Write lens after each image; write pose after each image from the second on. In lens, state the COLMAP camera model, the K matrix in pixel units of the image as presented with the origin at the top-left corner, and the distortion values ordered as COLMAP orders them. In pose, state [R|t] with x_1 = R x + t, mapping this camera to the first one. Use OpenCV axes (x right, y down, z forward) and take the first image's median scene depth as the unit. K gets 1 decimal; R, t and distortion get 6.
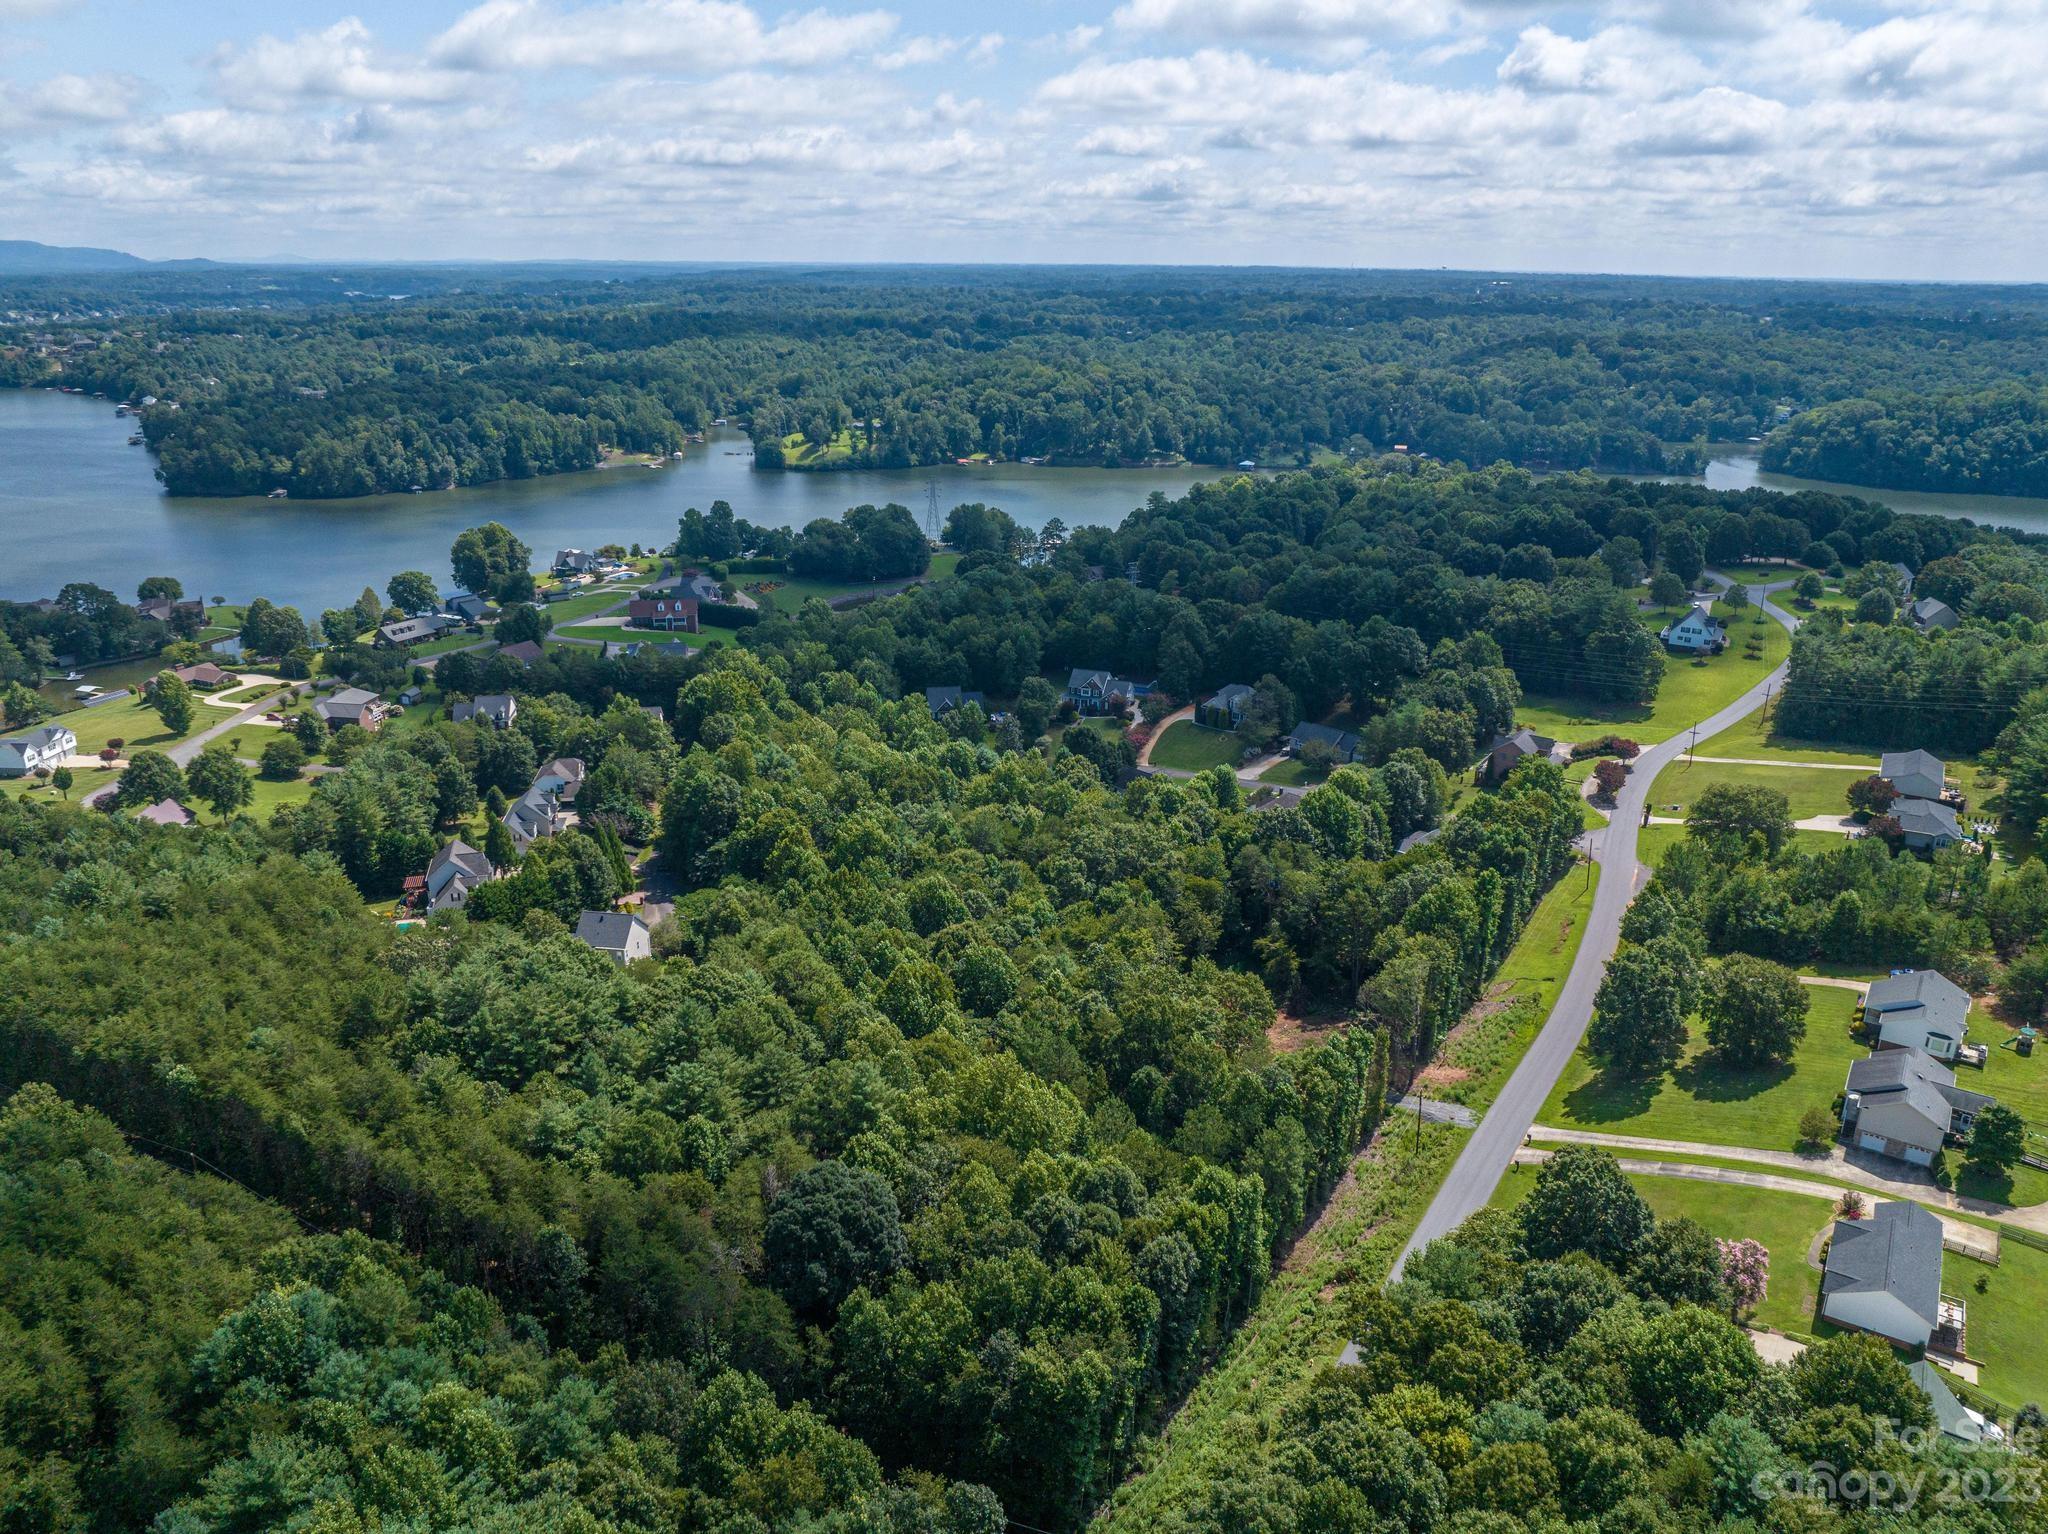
lens RADIAL K [[1442.4, 0, 1037.9], [0, 1442.4, 760.8], [0, 0, 1]] dist [-0.053127, 0.021737]
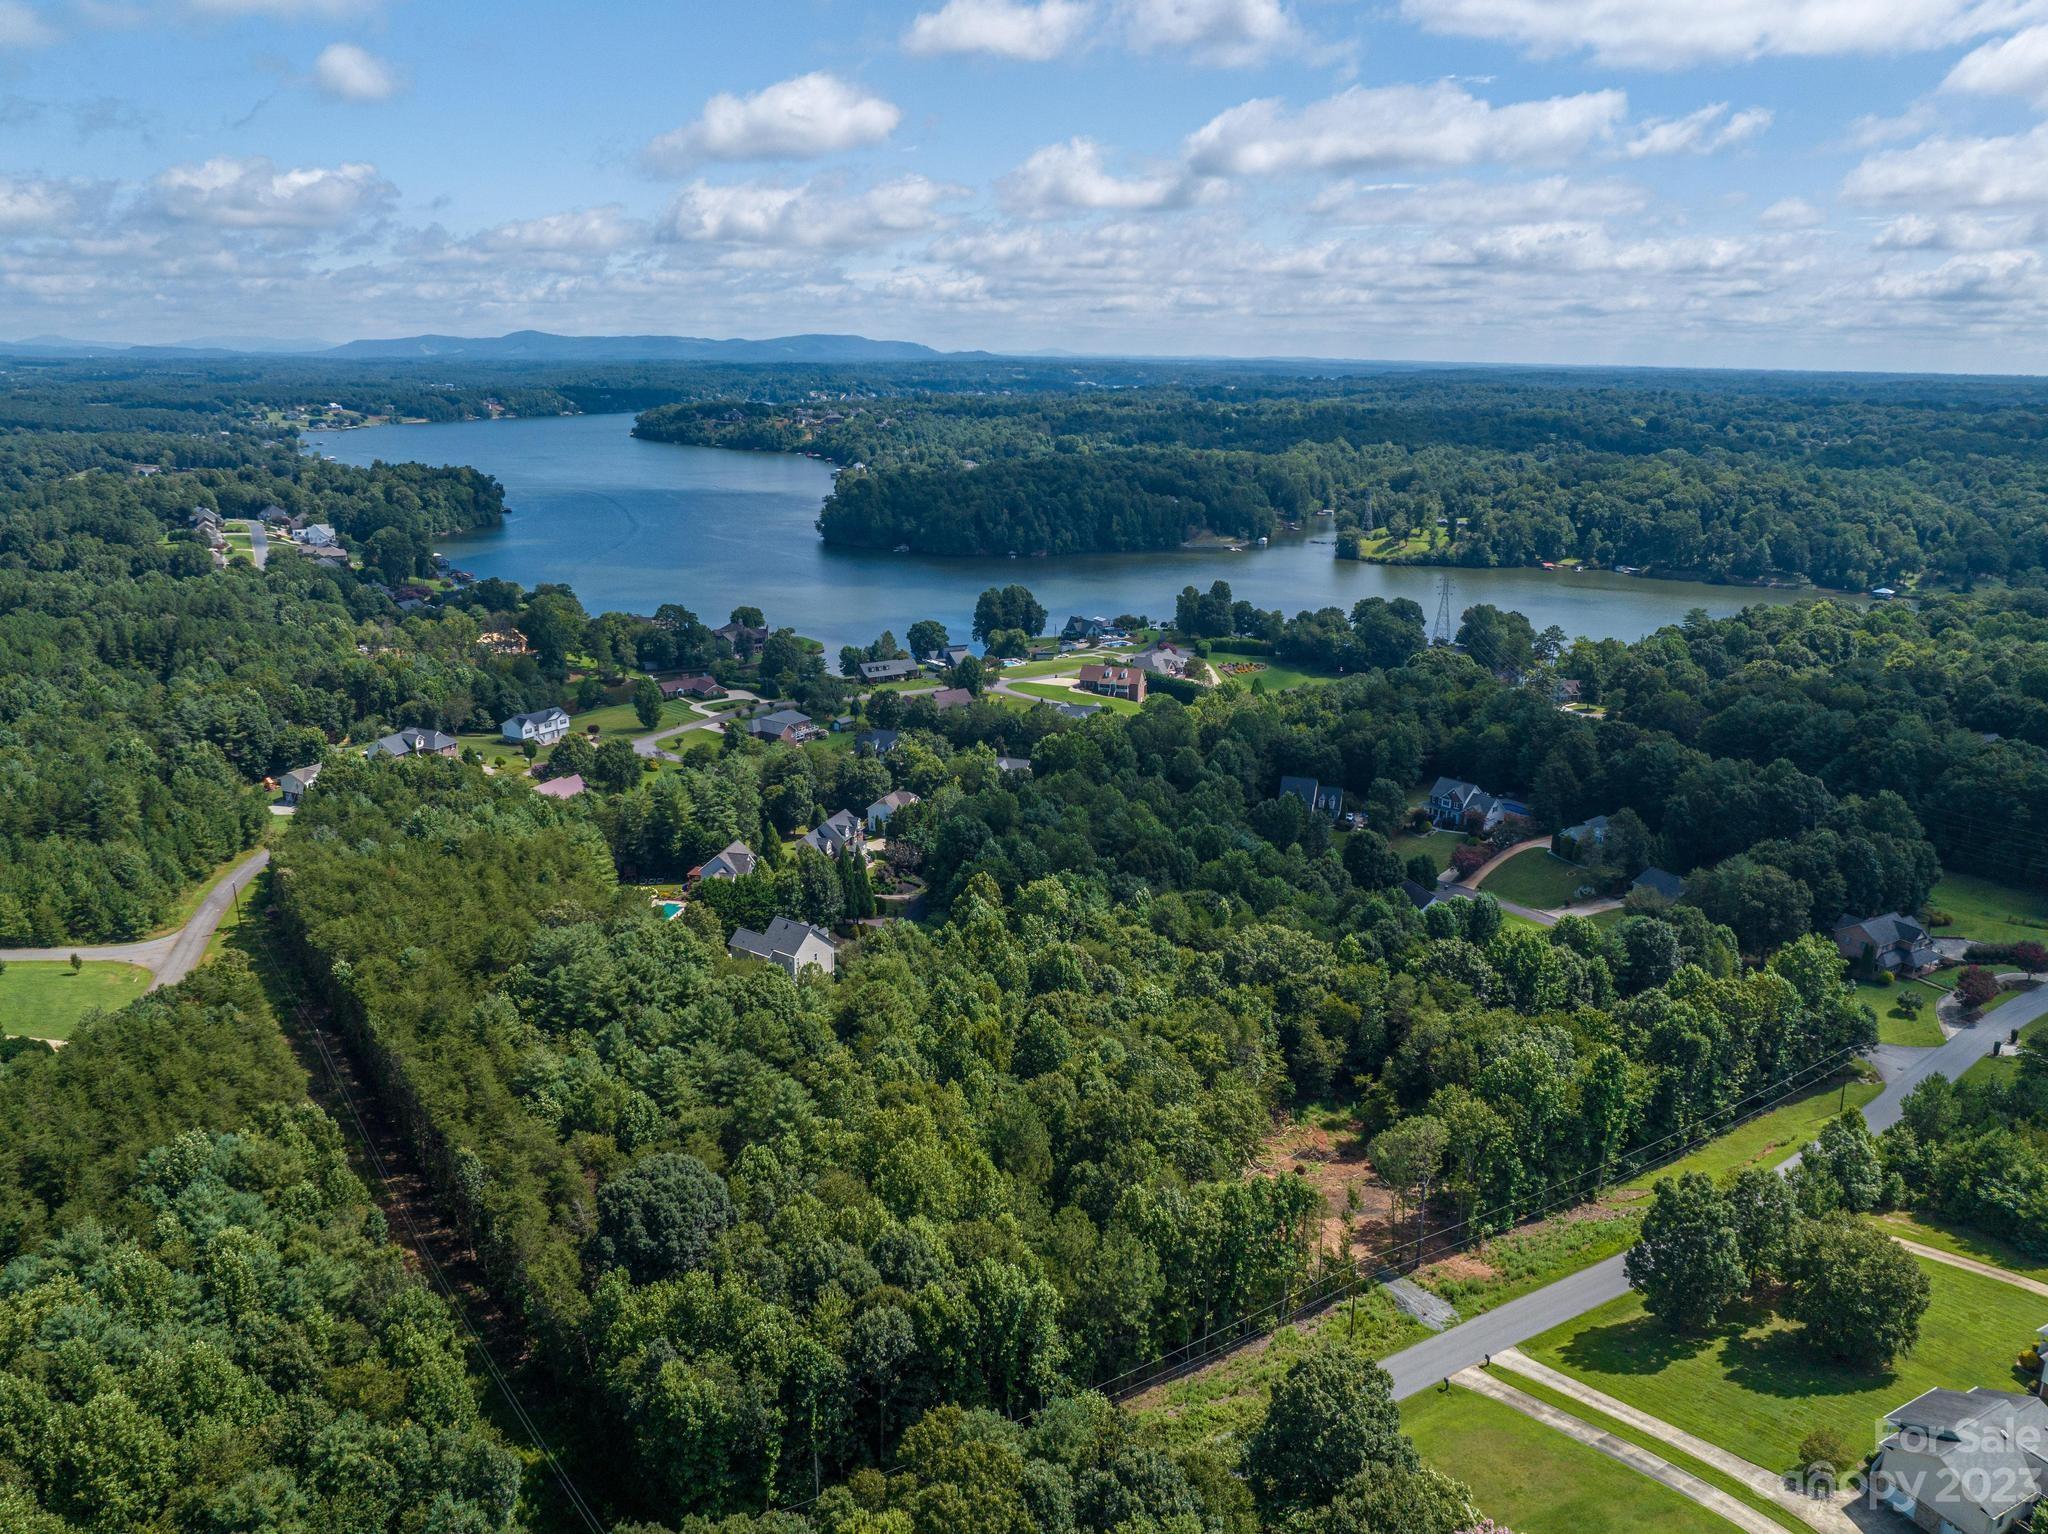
lens RADIAL K [[1442.4, 0, 1036.3], [0, 1442.4, 770.7], [0, 0, 1]] dist [-0.053127, 0.021737]
pose [[0.888420, 0.128876, -0.440569, 0.208951], [-0.153873, 0.987861, -0.021319, -0.008234], [0.432473, 0.086732, 0.897466, 0.054317]]
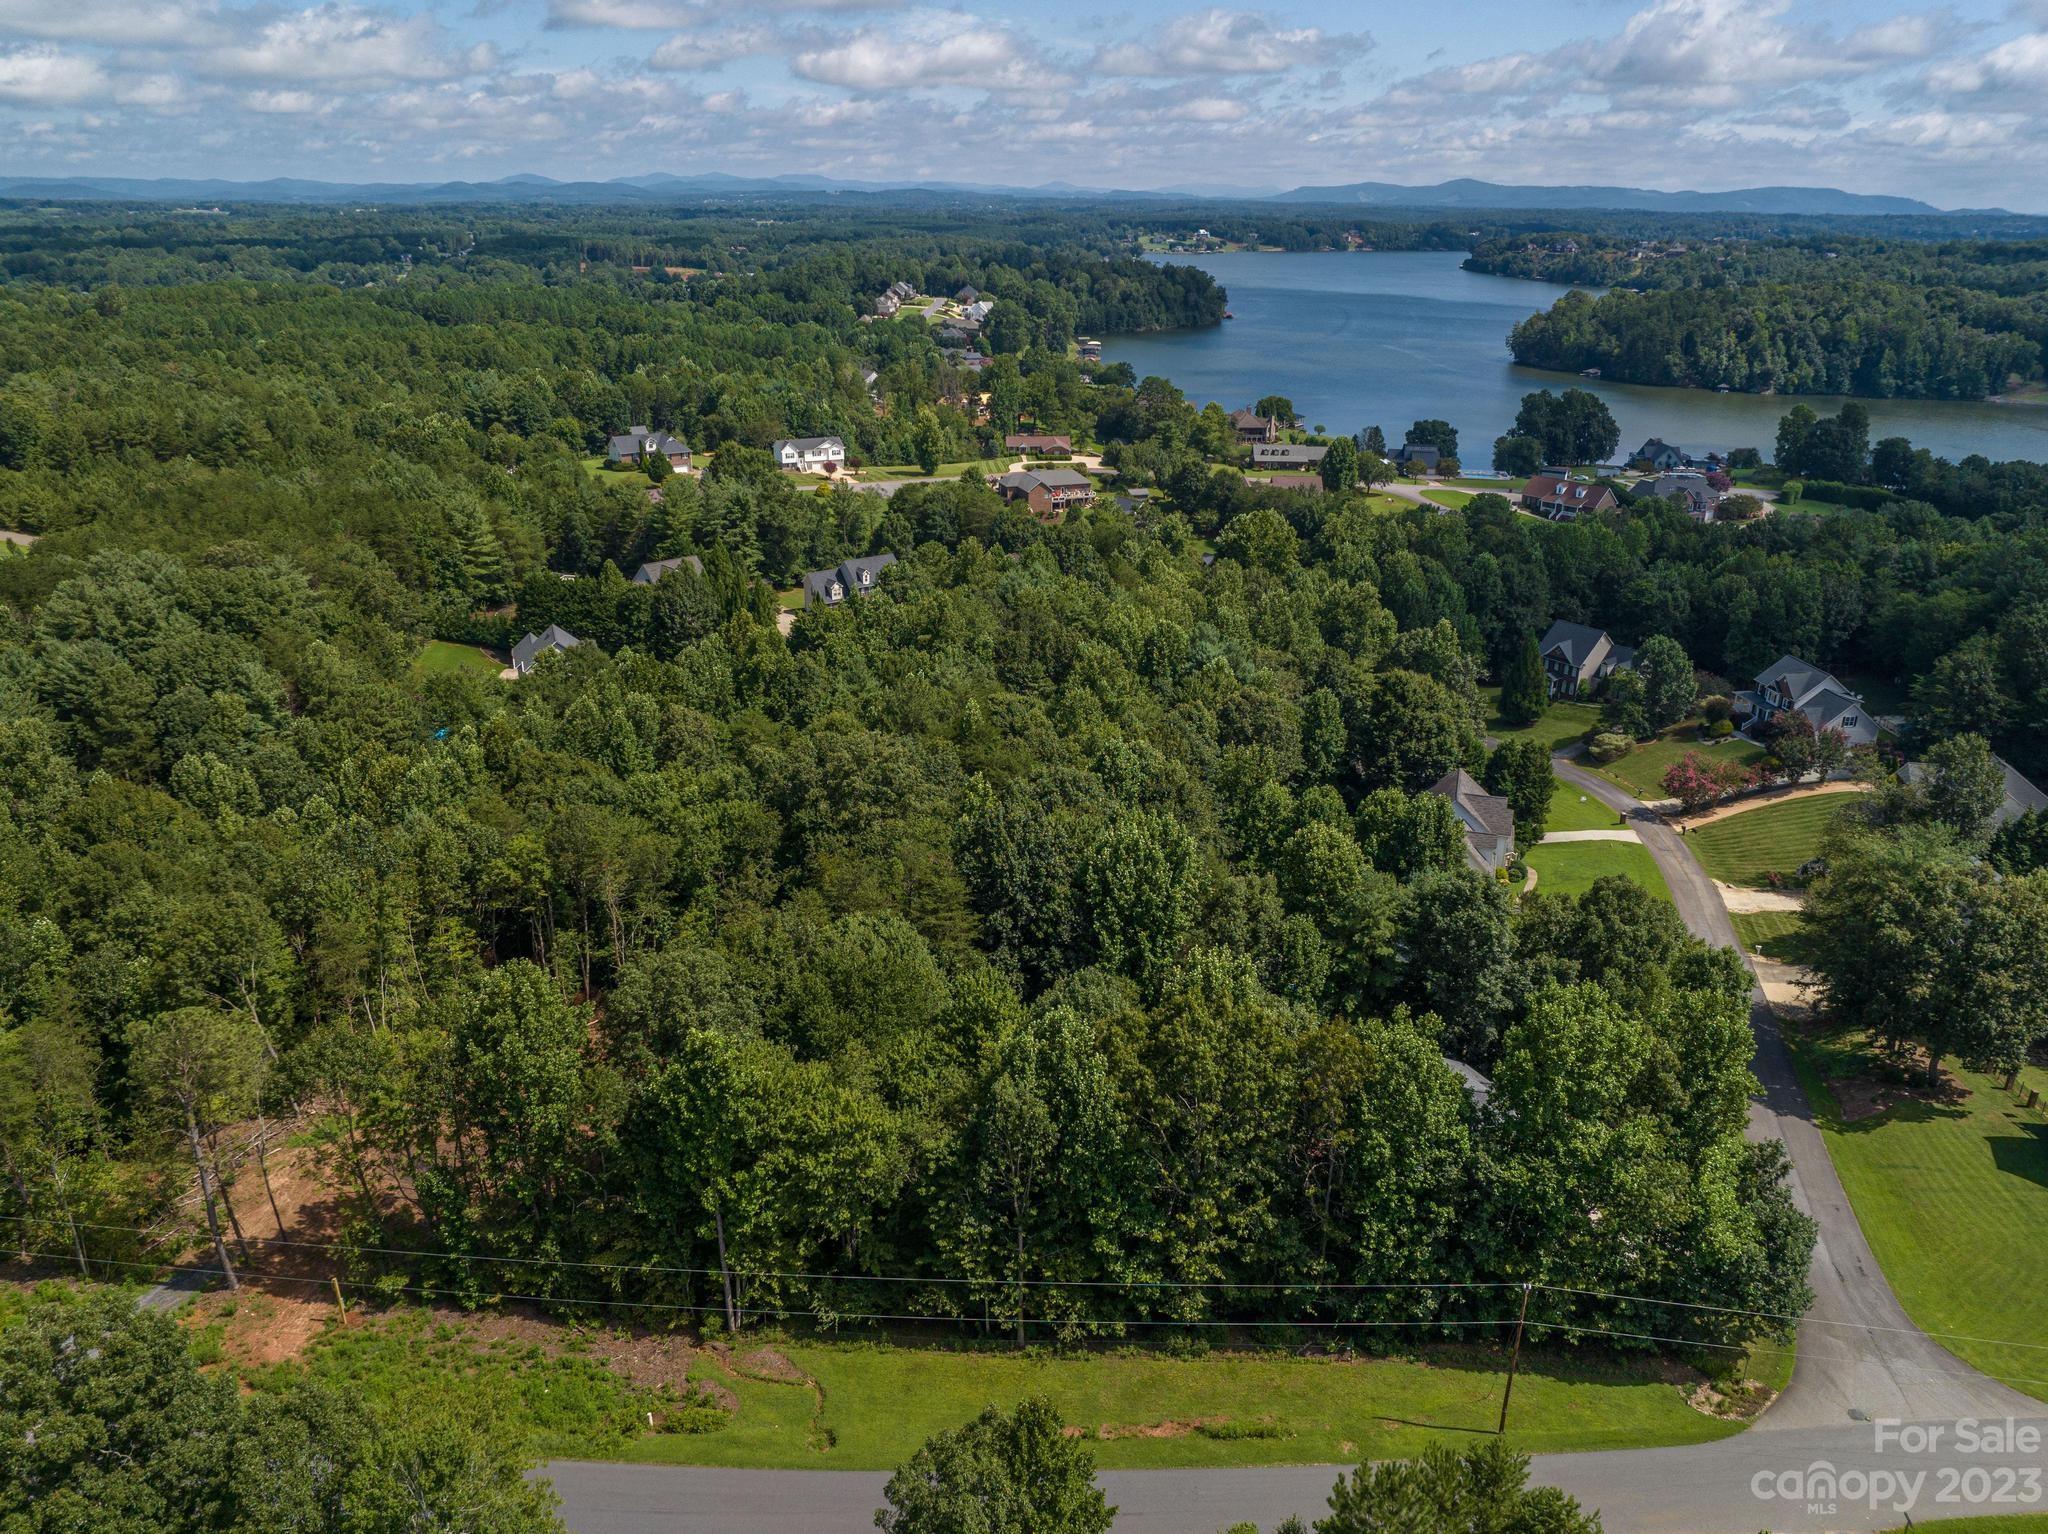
lens RADIAL K [[1442.4, 0, 1034.5], [0, 1442.4, 765.6], [0, 0, 1]] dist [-0.053127, 0.021737]
pose [[0.463901, 0.322658, -0.825038, 0.366082], [-0.296333, 0.934183, 0.198721, -0.049485], [0.834855, 0.152299, 0.528982, 0.499310]]
